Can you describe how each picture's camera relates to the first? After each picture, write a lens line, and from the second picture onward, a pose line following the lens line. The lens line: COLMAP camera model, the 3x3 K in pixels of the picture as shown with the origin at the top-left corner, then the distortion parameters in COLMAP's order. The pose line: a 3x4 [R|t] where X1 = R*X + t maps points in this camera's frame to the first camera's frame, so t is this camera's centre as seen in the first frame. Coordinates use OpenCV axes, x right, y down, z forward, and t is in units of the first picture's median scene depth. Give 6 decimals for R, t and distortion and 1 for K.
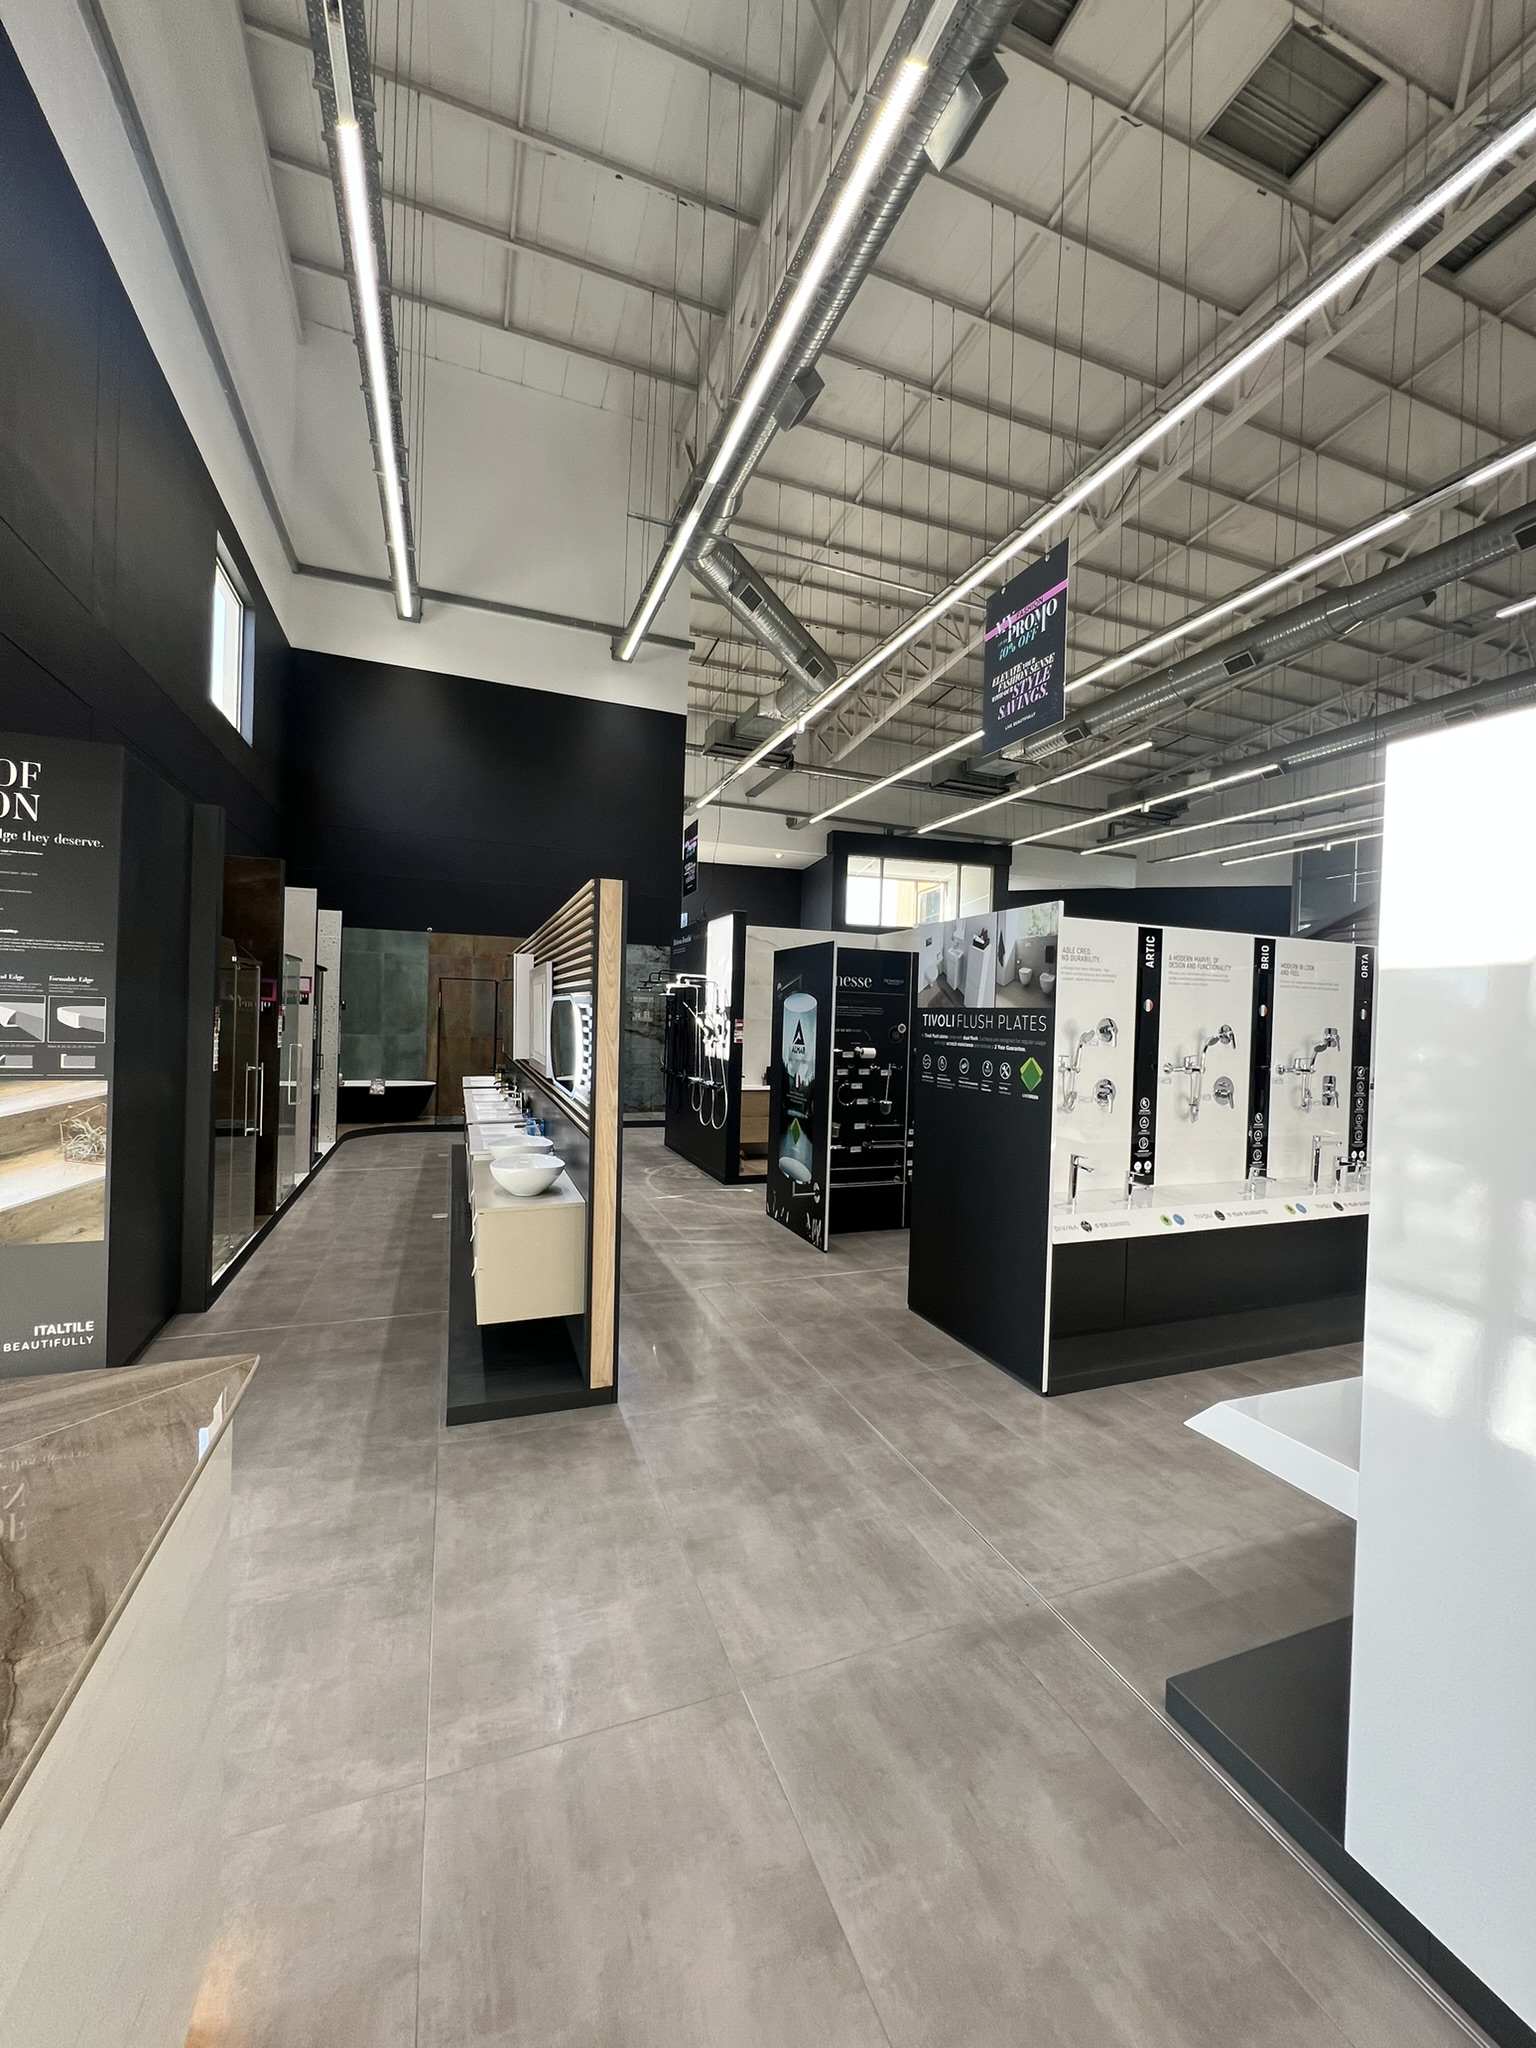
lens RADIAL K [[817.3, 0, 776.1], [0, 817.3, 1024.4], [0, 0, 1]] dist [-0.002545, 0.000553]
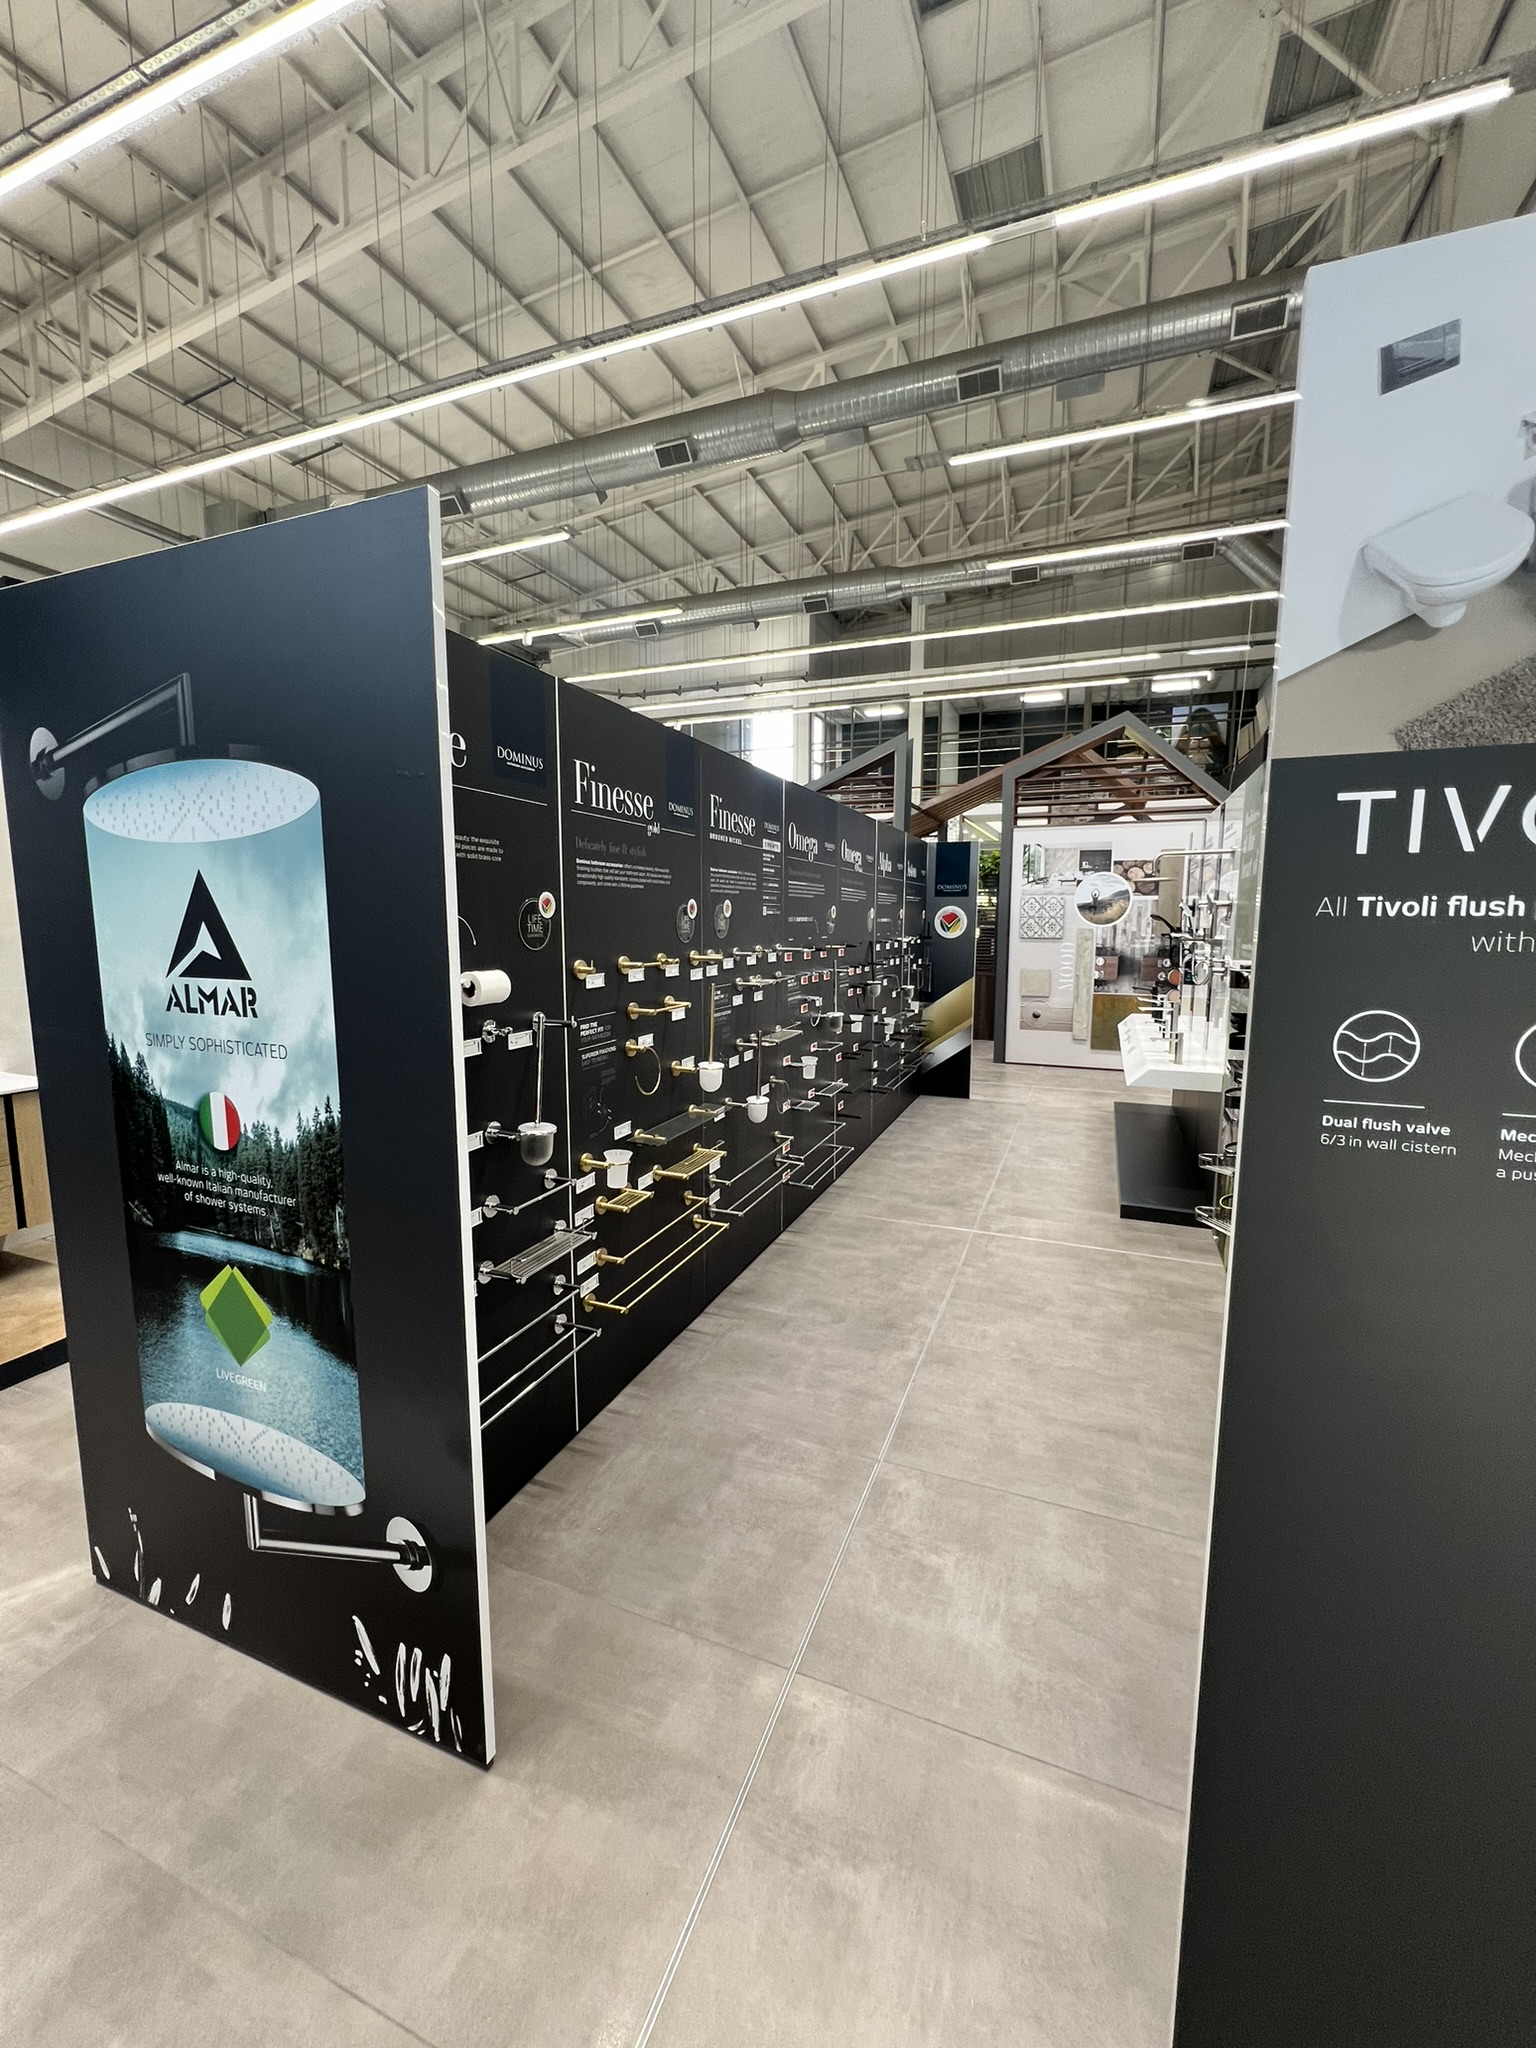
lens RADIAL K [[817.3, 0, 778.0], [0, 817.3, 1018.7], [0, 0, 1]] dist [-0.002545, 0.000553]
pose [[0.682209, -0.119248, 0.721367, -0.047061], [0.024788, 0.989815, 0.140182, 0.009696], [-0.730737, -0.077753, 0.678217, 0.998318]]
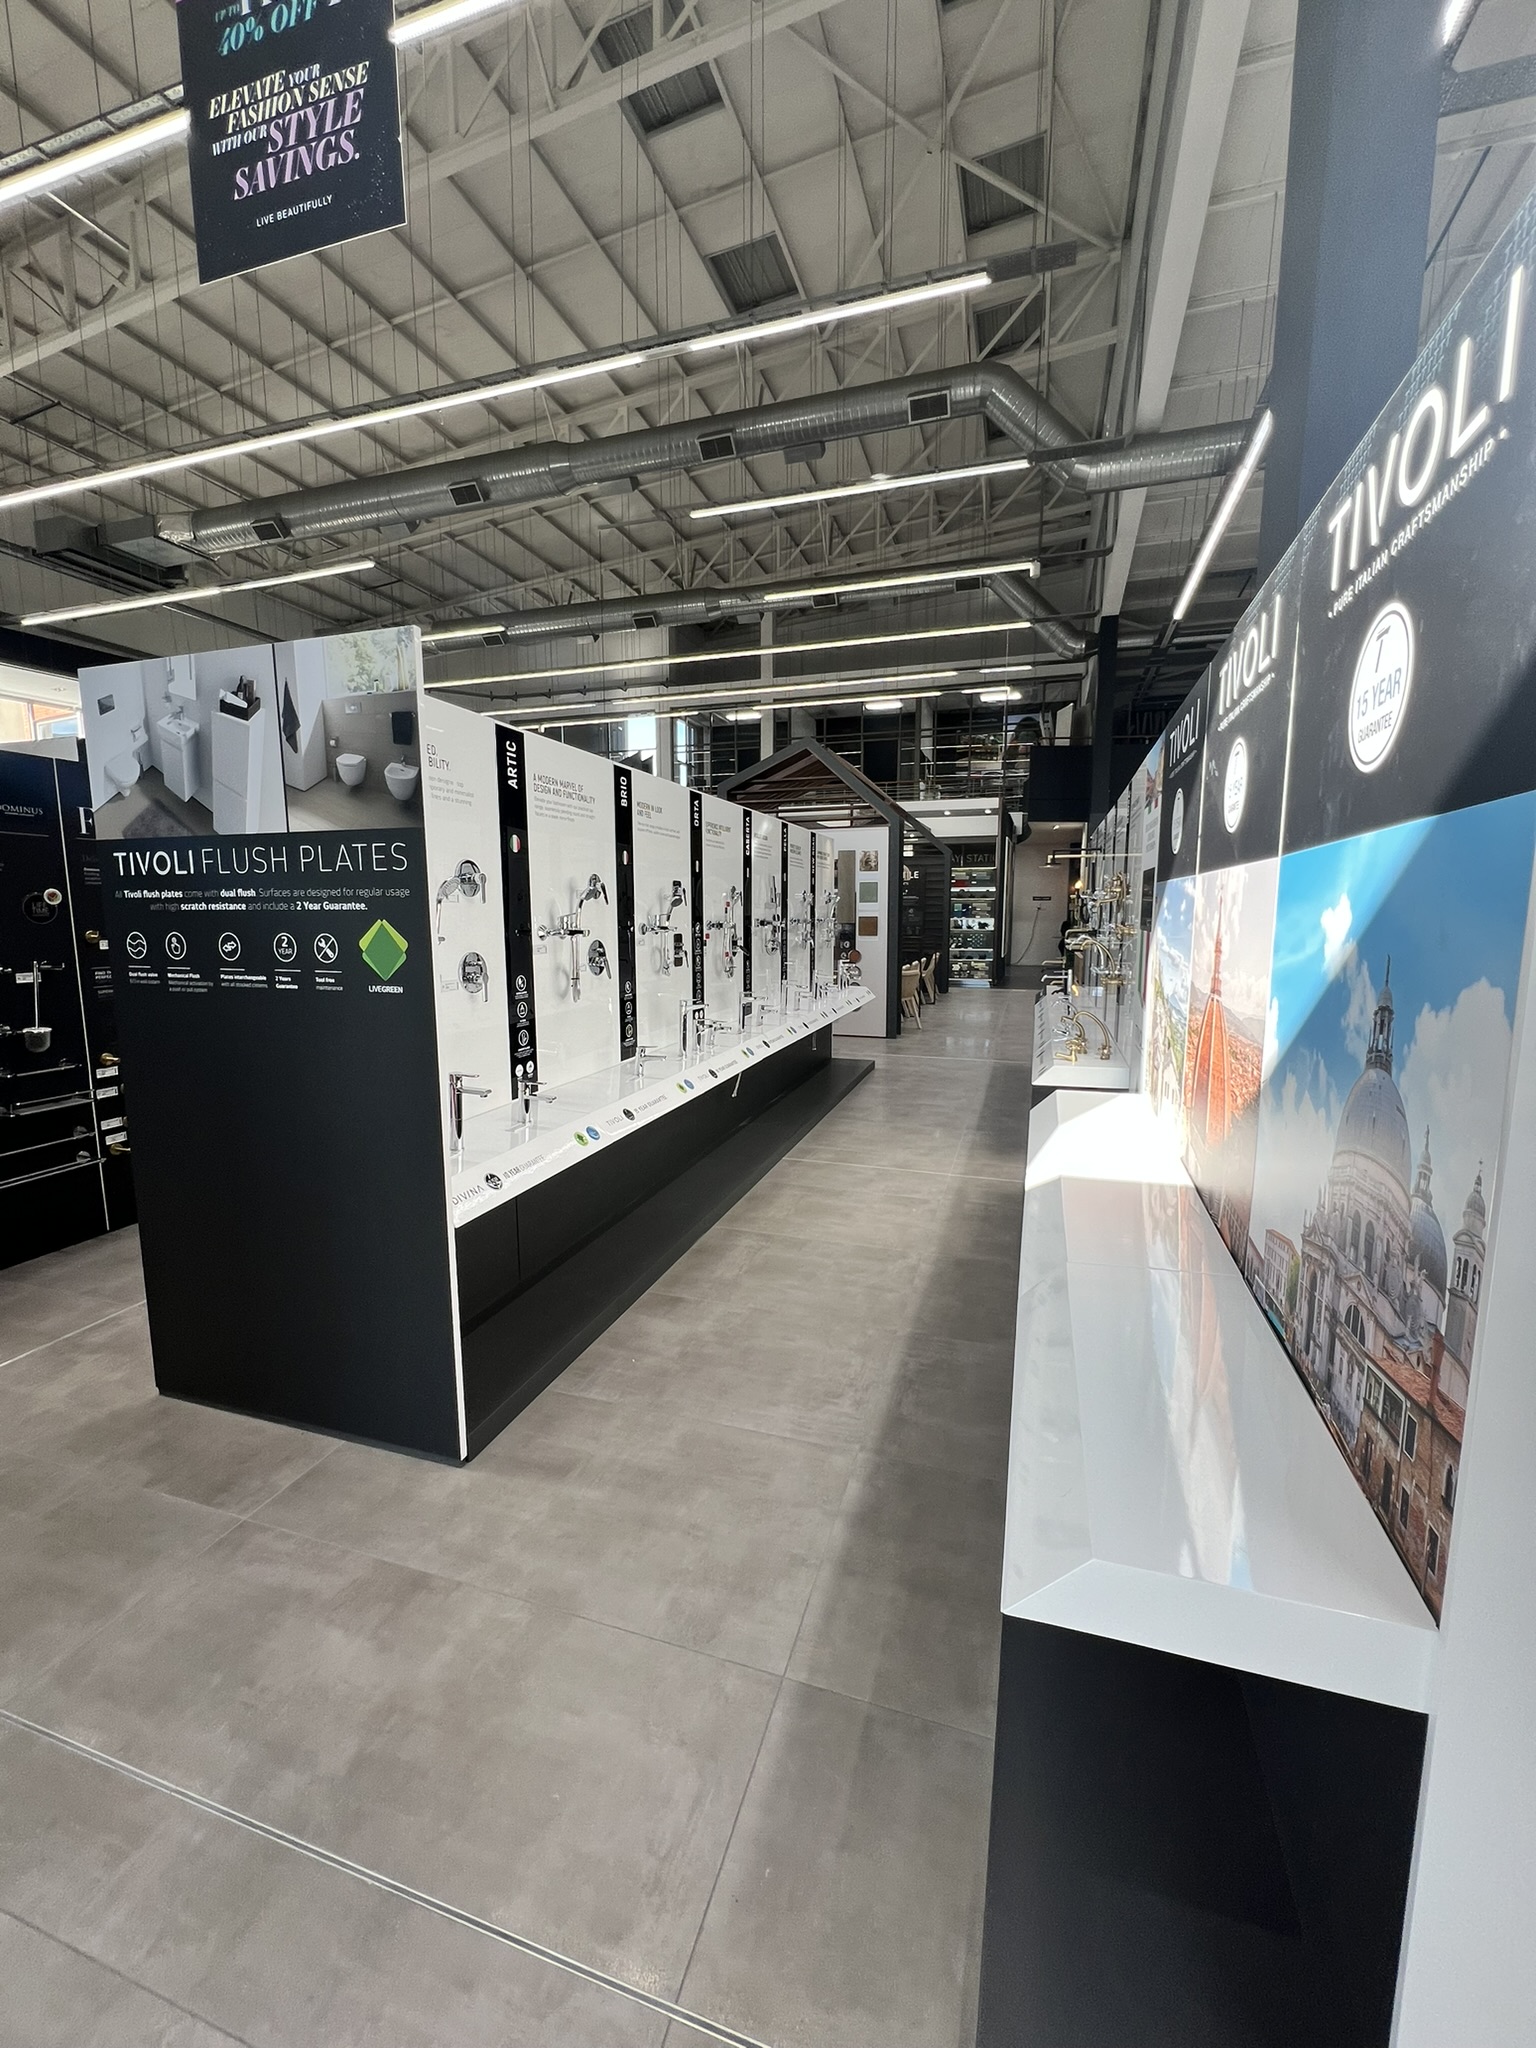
lens RADIAL K [[817.3, 0, 776.9], [0, 817.3, 1020.6], [0, 0, 1]] dist [-0.002545, 0.000553]
pose [[0.630369, -0.134741, 0.764513, 0.039495], [0.028235, 0.988150, 0.150874, 0.026903], [-0.775782, -0.073520, 0.626704, 0.366035]]
